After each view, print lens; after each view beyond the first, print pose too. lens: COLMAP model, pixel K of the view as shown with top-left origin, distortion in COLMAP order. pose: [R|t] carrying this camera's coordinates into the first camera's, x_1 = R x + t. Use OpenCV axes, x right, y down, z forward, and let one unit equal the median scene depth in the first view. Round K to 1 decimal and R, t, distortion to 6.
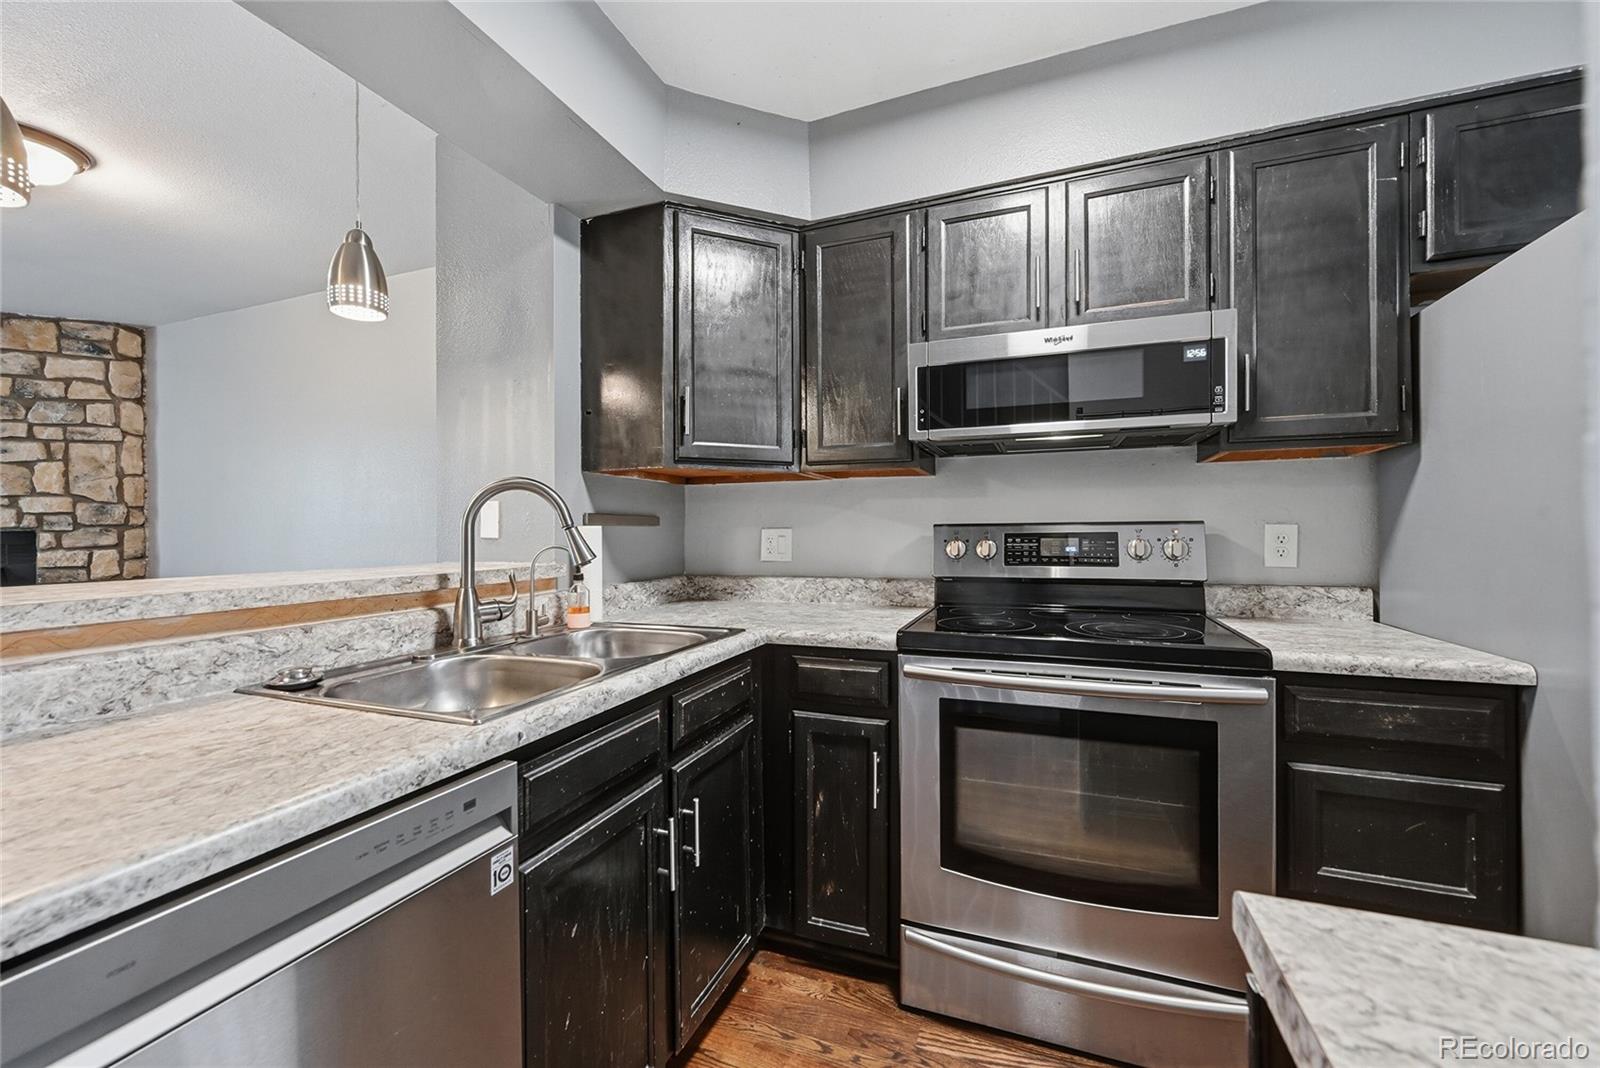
lens RADIAL K [[643.8, 0, 800.0], [0, 643.8, 534.0], [0, 0, 1]] dist [-0.000472, 0.000415]
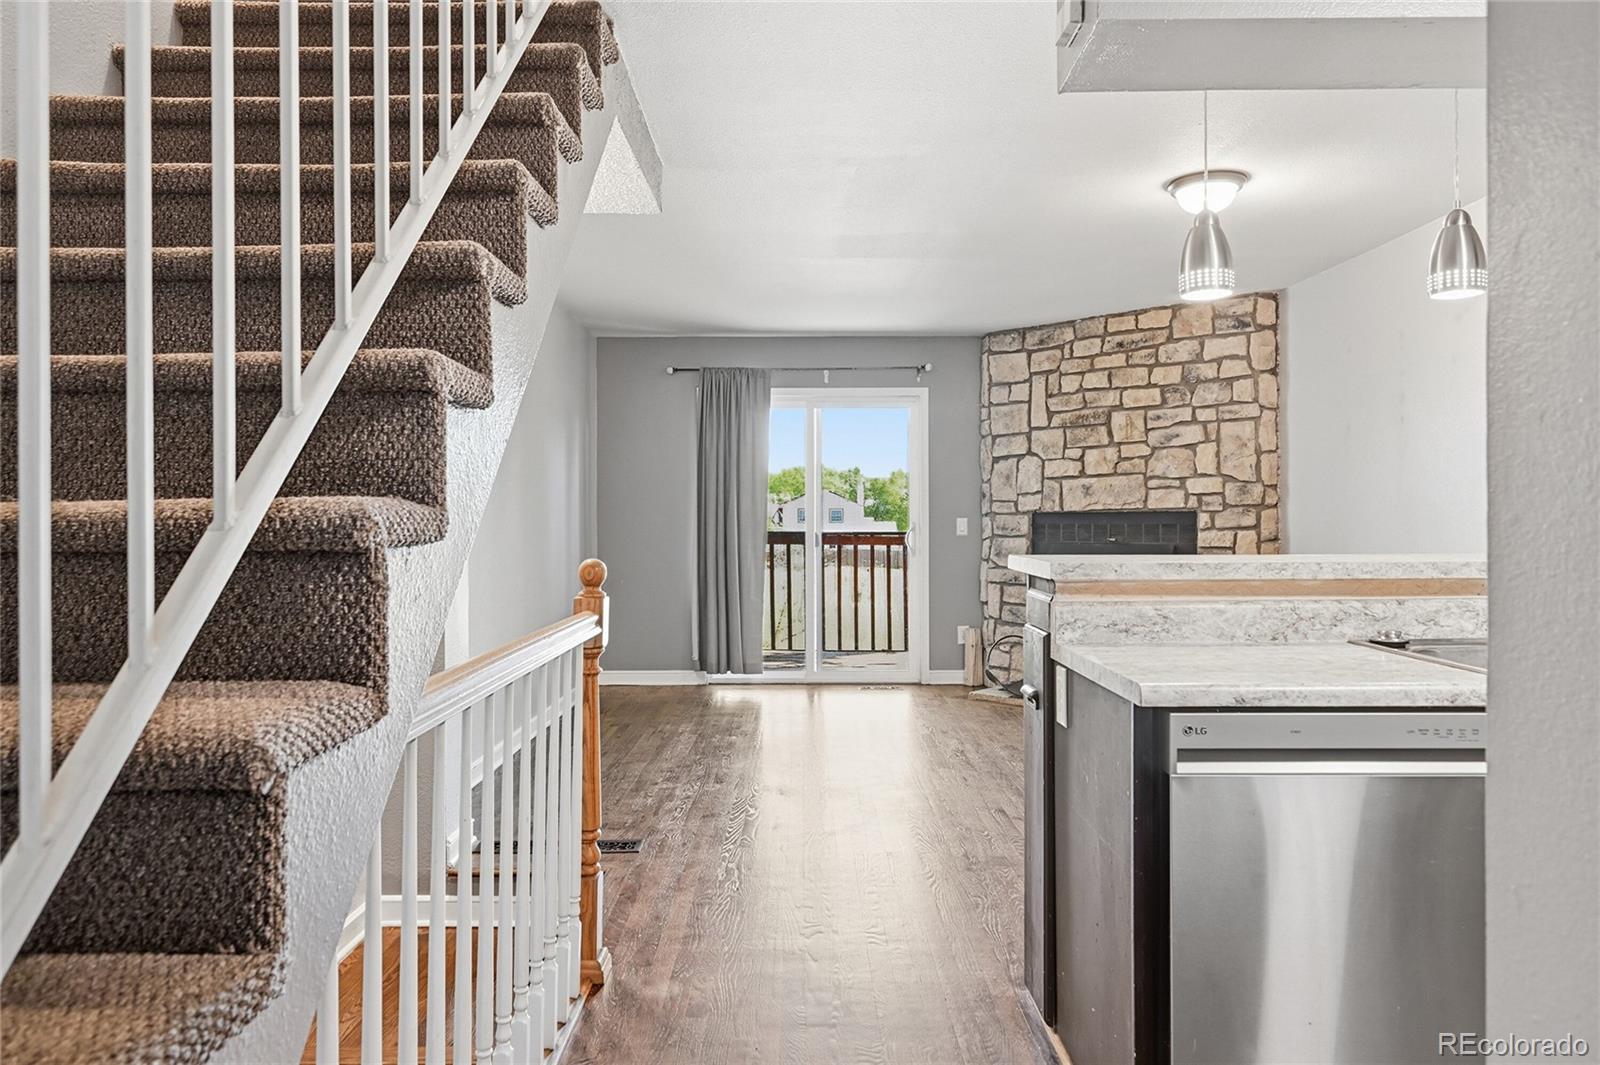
lens RADIAL K [[1113.1, 0, 800.1], [0, 1113.1, 514.3], [0, 0, 1]] dist [-0.006919, 0.000558]
pose [[0.369810, 0.004115, -0.929098, 0.229016], [-0.002260, 0.999991, 0.003530, -0.004628], [0.929105, 0.000794, 0.369816, -0.246381]]
